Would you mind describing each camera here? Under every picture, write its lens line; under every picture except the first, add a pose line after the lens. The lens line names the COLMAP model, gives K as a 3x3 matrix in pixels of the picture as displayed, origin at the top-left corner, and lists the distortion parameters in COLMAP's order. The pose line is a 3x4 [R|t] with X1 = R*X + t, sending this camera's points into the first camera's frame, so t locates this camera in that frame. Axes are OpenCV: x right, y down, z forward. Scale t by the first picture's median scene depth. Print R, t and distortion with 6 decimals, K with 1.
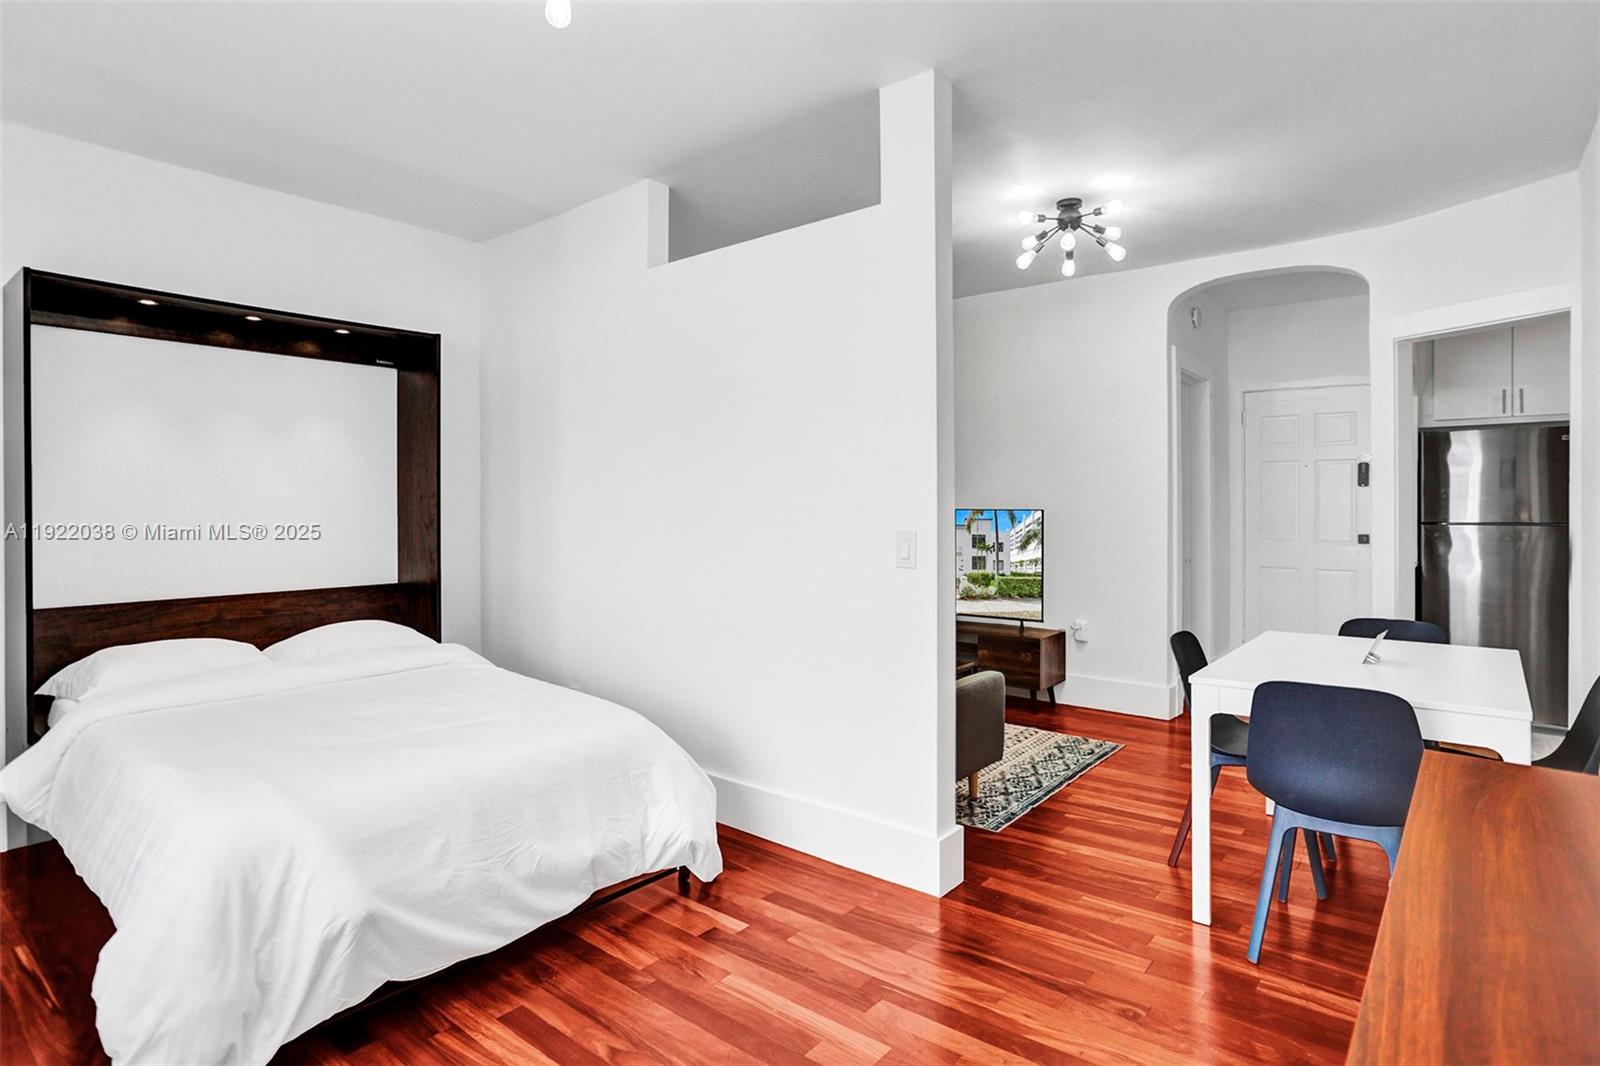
lens RADIAL K [[845.5, 0, 778.5], [0, 845.5, 508.0], [0, 0, 1]] dist [-0.038155, 0.024118]
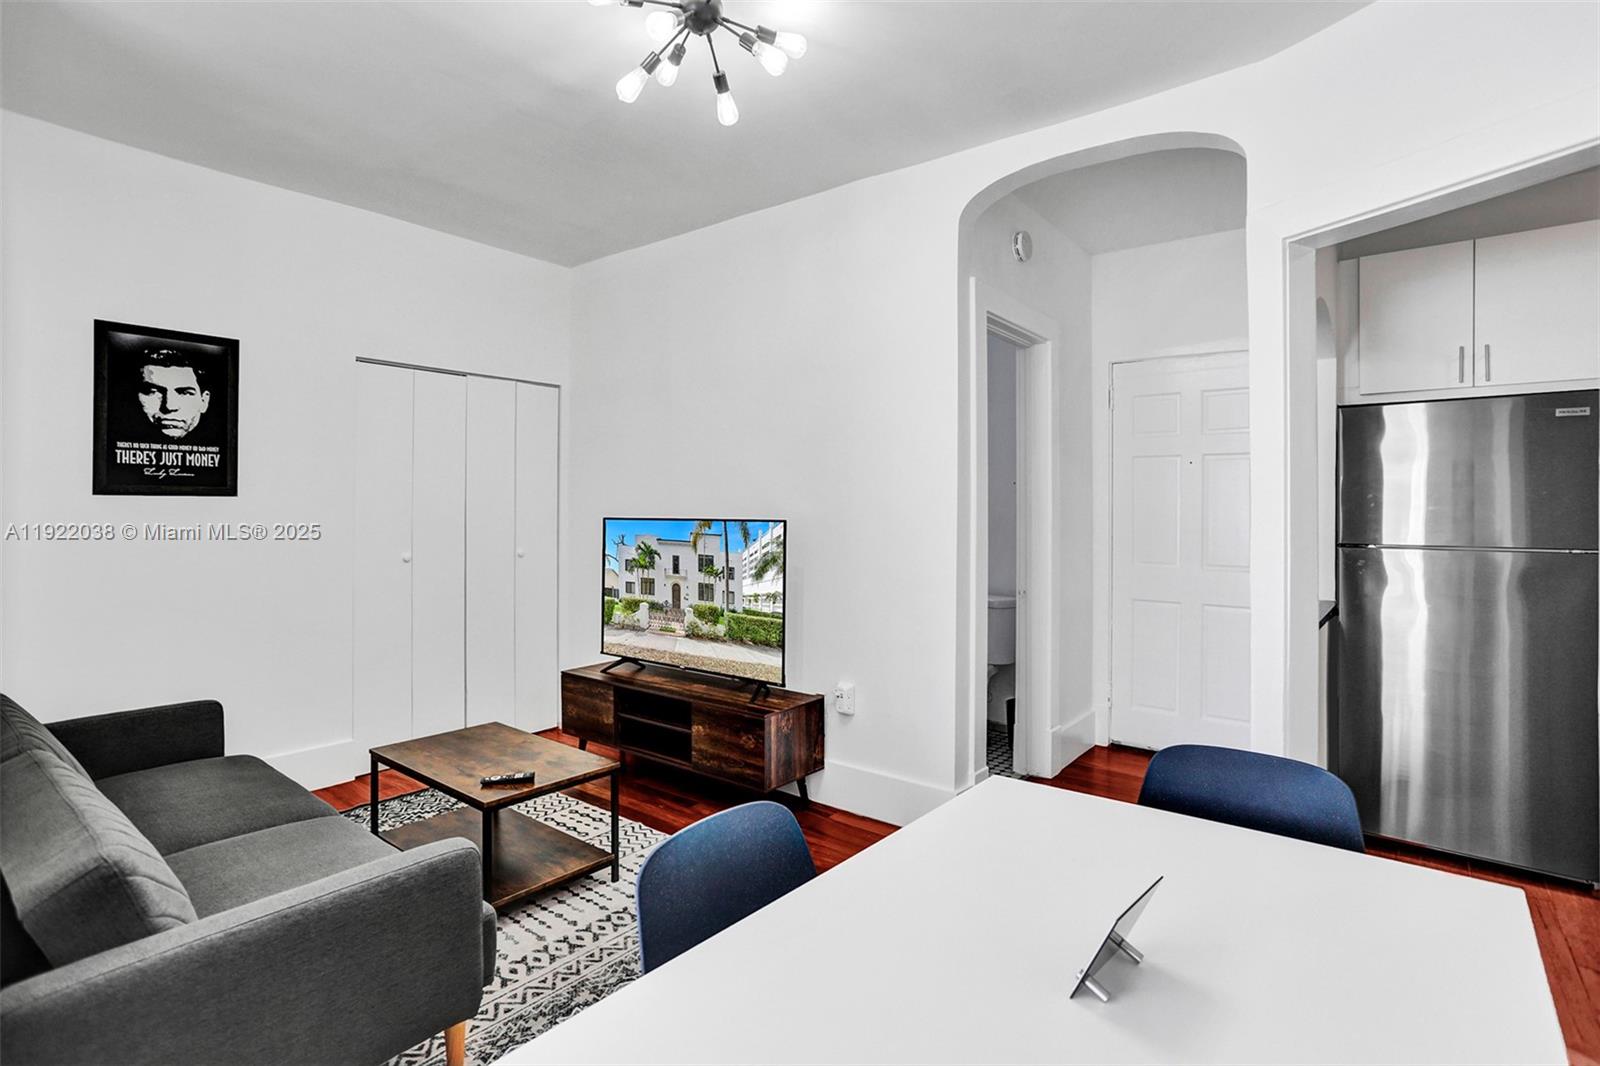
lens RADIAL K [[817.9, 0, 781.3], [0, 817.9, 500.9], [0, 0, 1]] dist [-0.037483, 0.022769]
pose [[0.999884, 0.008944, 0.012327, 0.470914], [-0.008817, 0.999908, -0.010311, -0.010959], [-0.012418, 0.010201, 0.999871, 0.533759]]
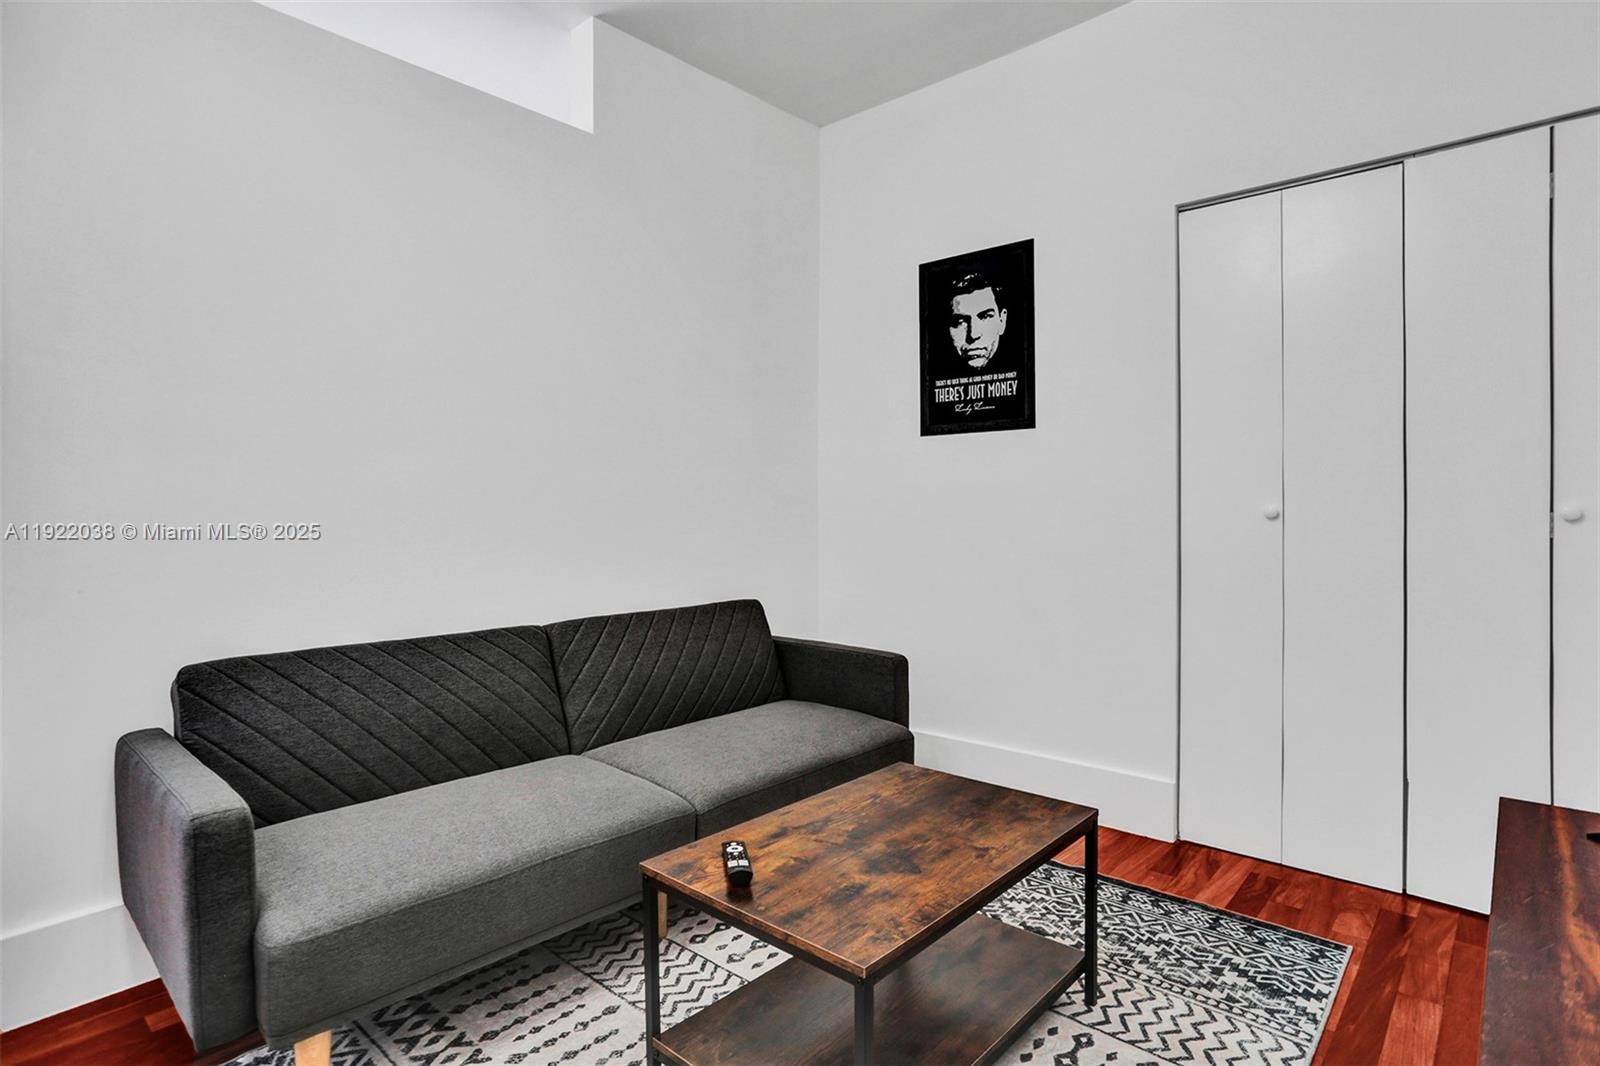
lens RADIAL K [[817.9, 0, 802.3], [0, 817.9, 511.6], [0, 0, 1]] dist [-0.037483, 0.022769]
pose [[-0.036418, 0.006279, -0.999317, 0.650738], [-0.002035, 0.999978, 0.006358, 0.061155], [0.999335, 0.002265, -0.036404, 1.362099]]
